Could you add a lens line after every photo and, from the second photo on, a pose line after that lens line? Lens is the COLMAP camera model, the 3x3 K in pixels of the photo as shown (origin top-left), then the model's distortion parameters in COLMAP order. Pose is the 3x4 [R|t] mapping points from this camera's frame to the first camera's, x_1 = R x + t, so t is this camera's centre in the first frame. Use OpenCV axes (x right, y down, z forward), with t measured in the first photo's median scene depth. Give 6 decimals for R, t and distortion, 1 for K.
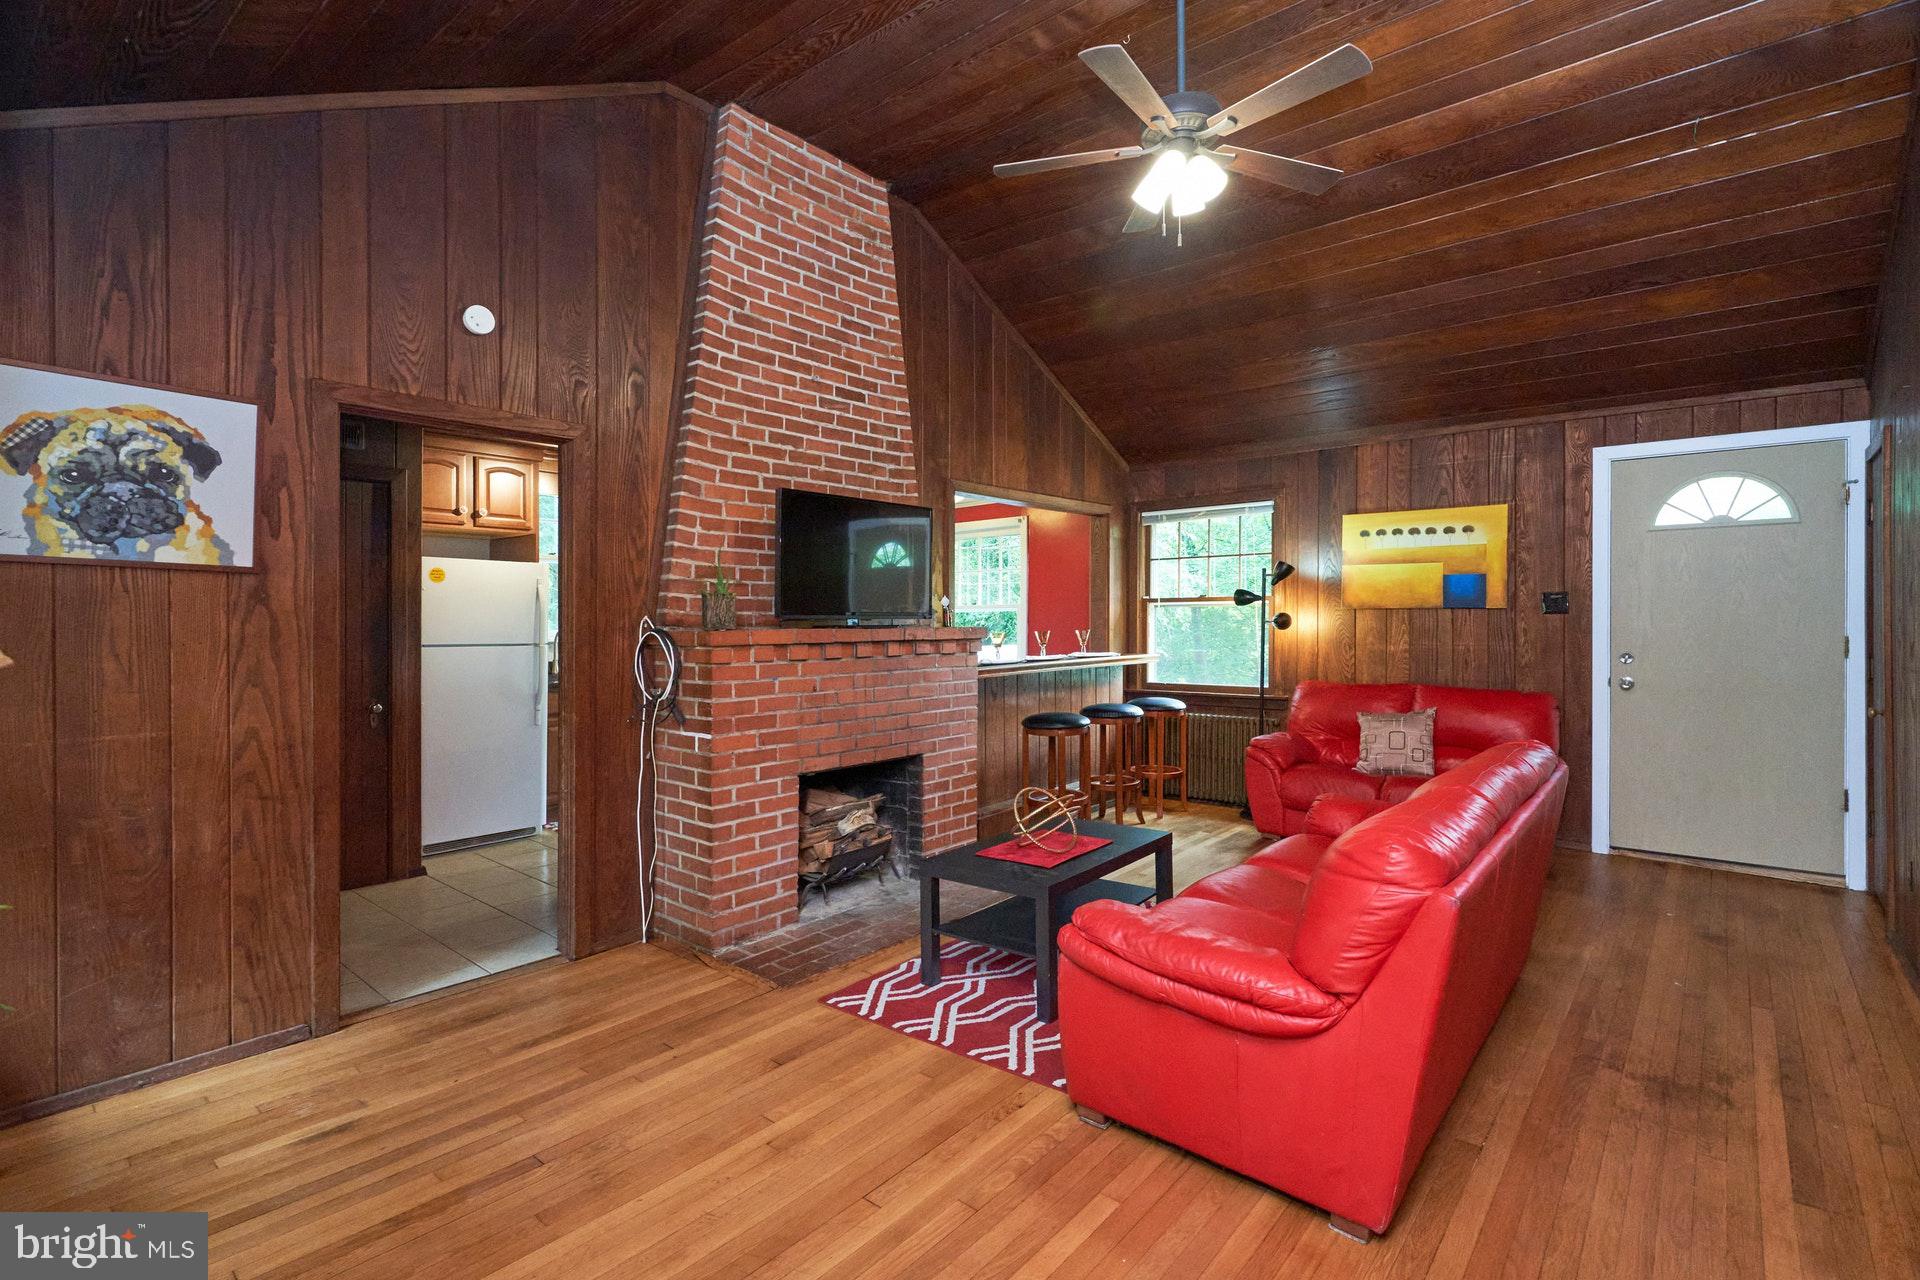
lens RADIAL K [[895.1, 0, 964.4], [0, 895.1, 624.0], [0, 0, 1]] dist [0.000161, 0.002222]
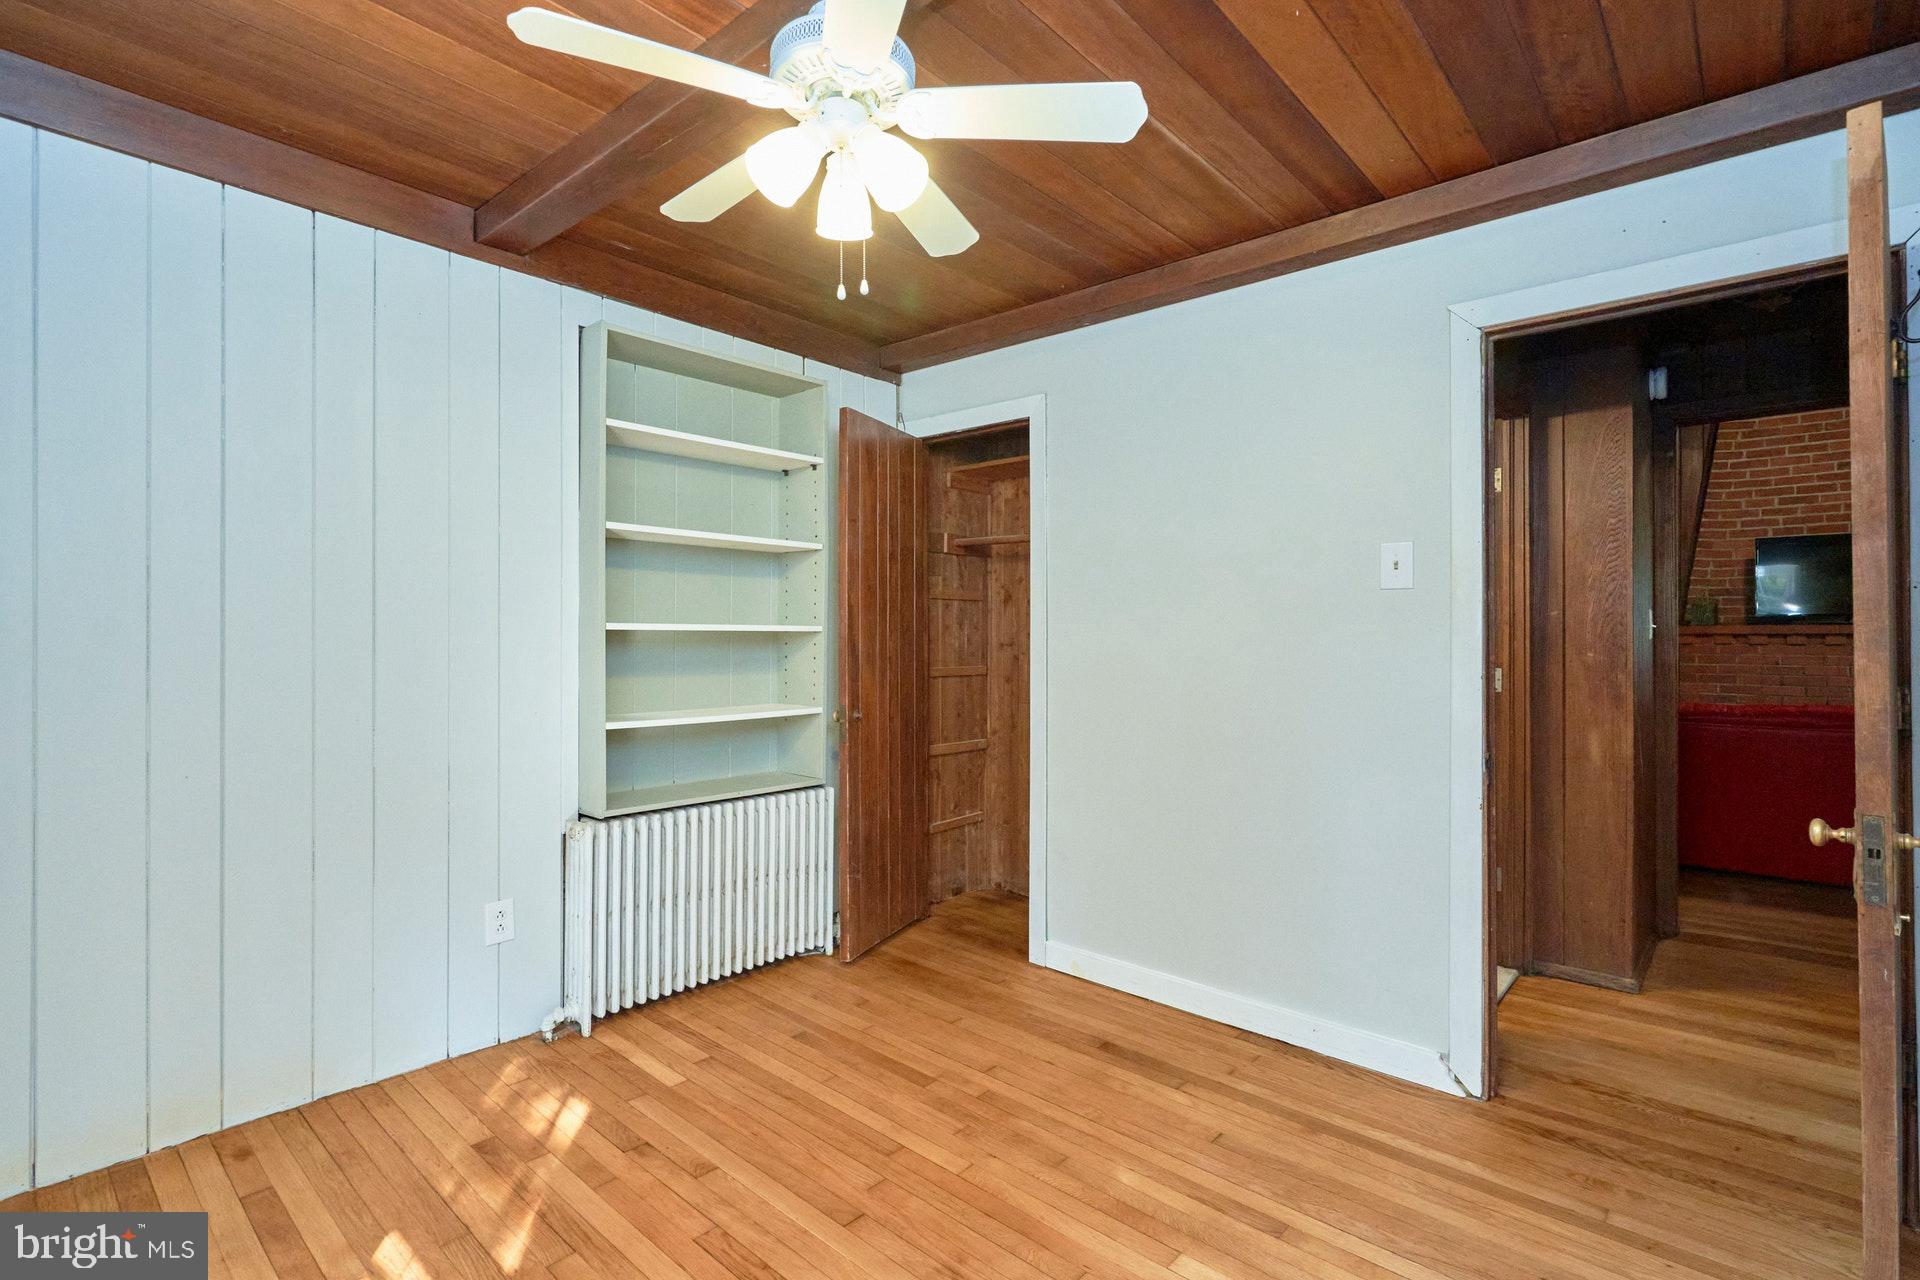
lens RADIAL K [[895.1, 0, 962.2], [0, 895.1, 629.4], [0, 0, 1]] dist [0.000161, 0.002222]
pose [[-0.021534, -0.007650, -0.999739, 1.332066], [-0.002295, 0.999968, -0.007602, 0.026409], [0.999765, 0.002131, -0.021551, -0.371685]]
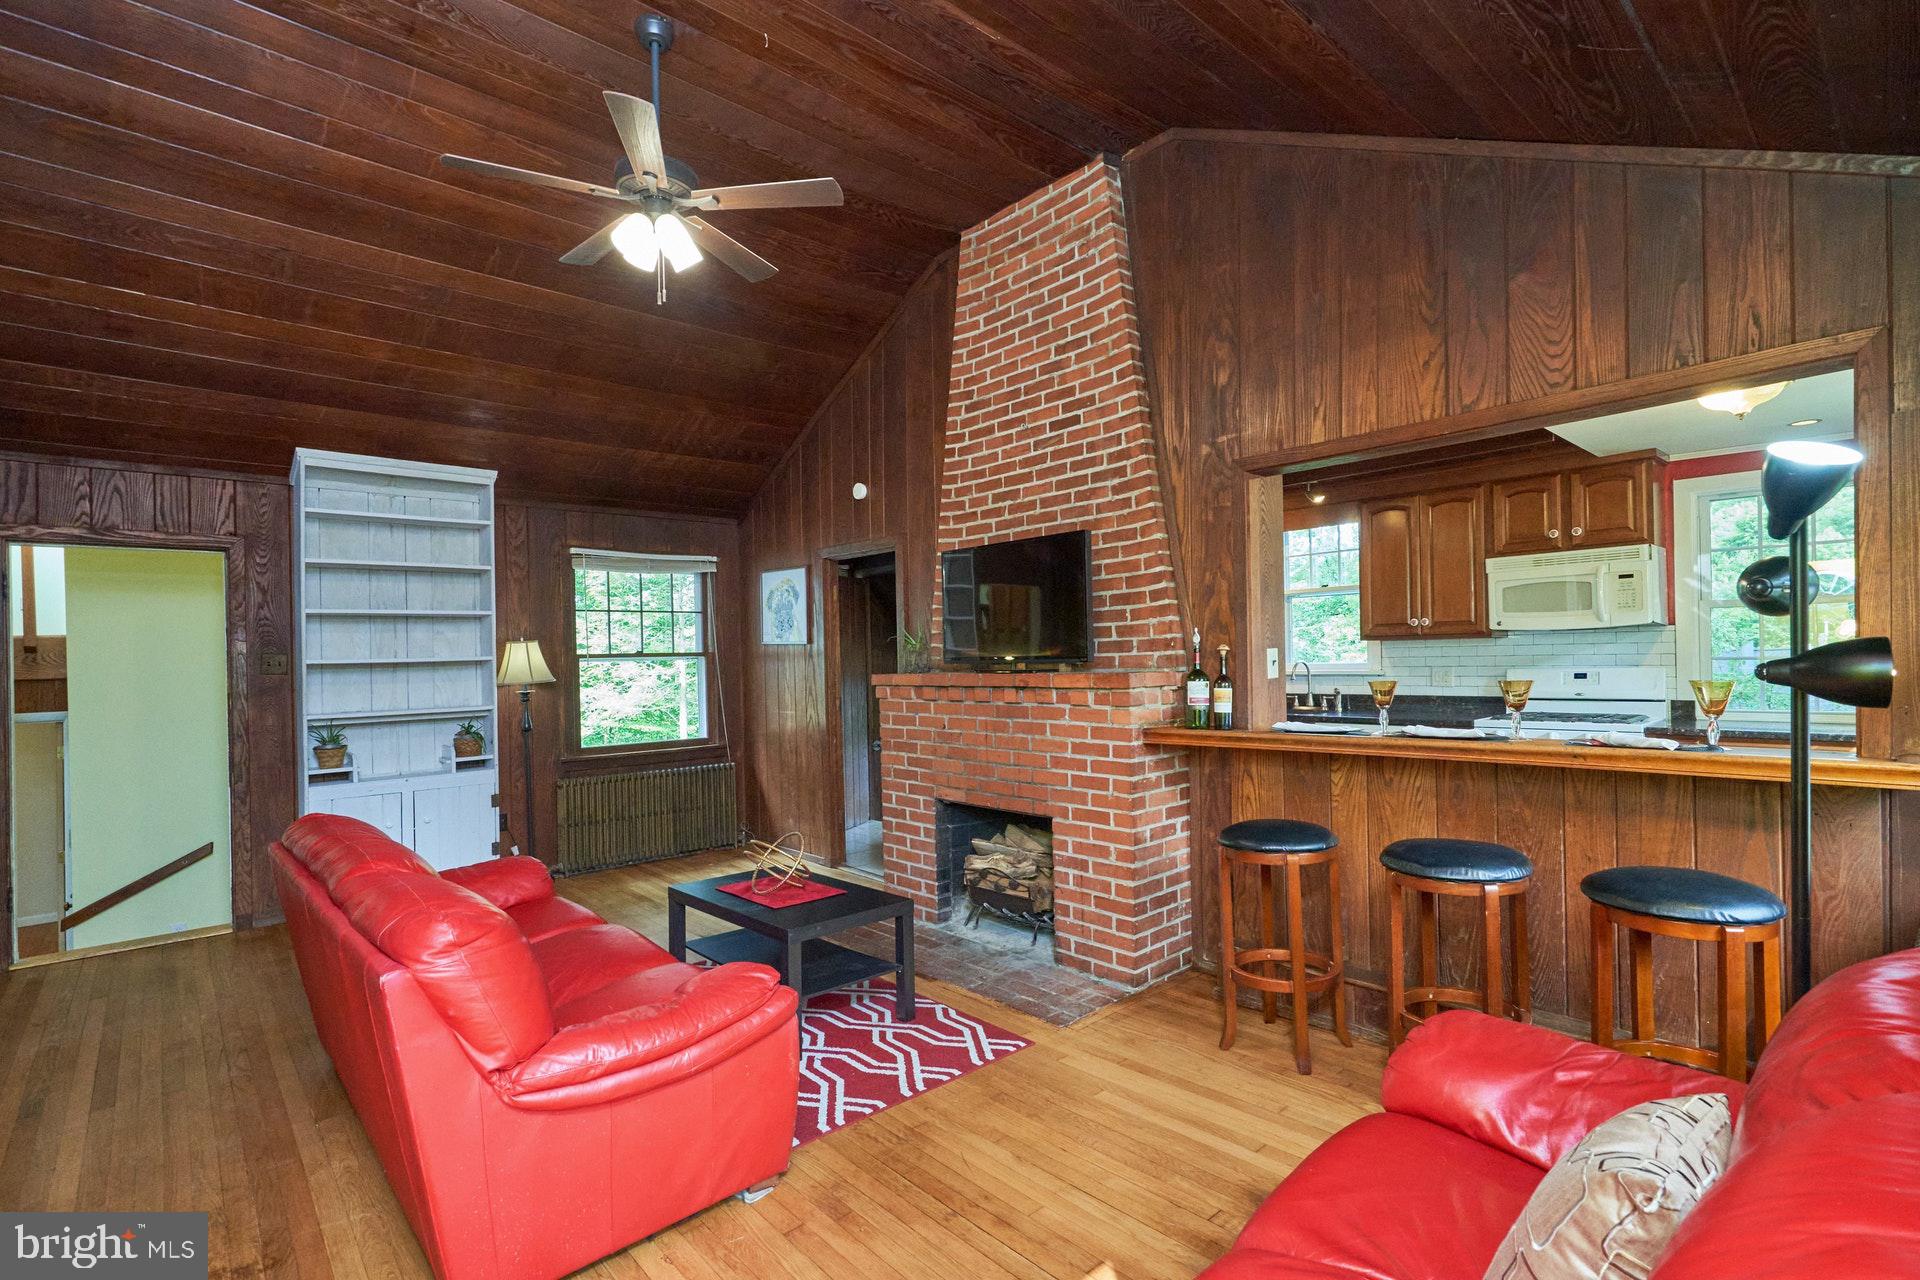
lens RADIAL K [[895.1, 0, 958.9], [0, 895.1, 657.2], [0, 0, 1]] dist [0.000161, 0.002222]
pose [[-0.133937, 0.001479, -0.990989, 0.871720], [0.012715, 0.999919, -0.000226, -0.012670], [0.990908, -0.012631, -0.133945, 1.079955]]
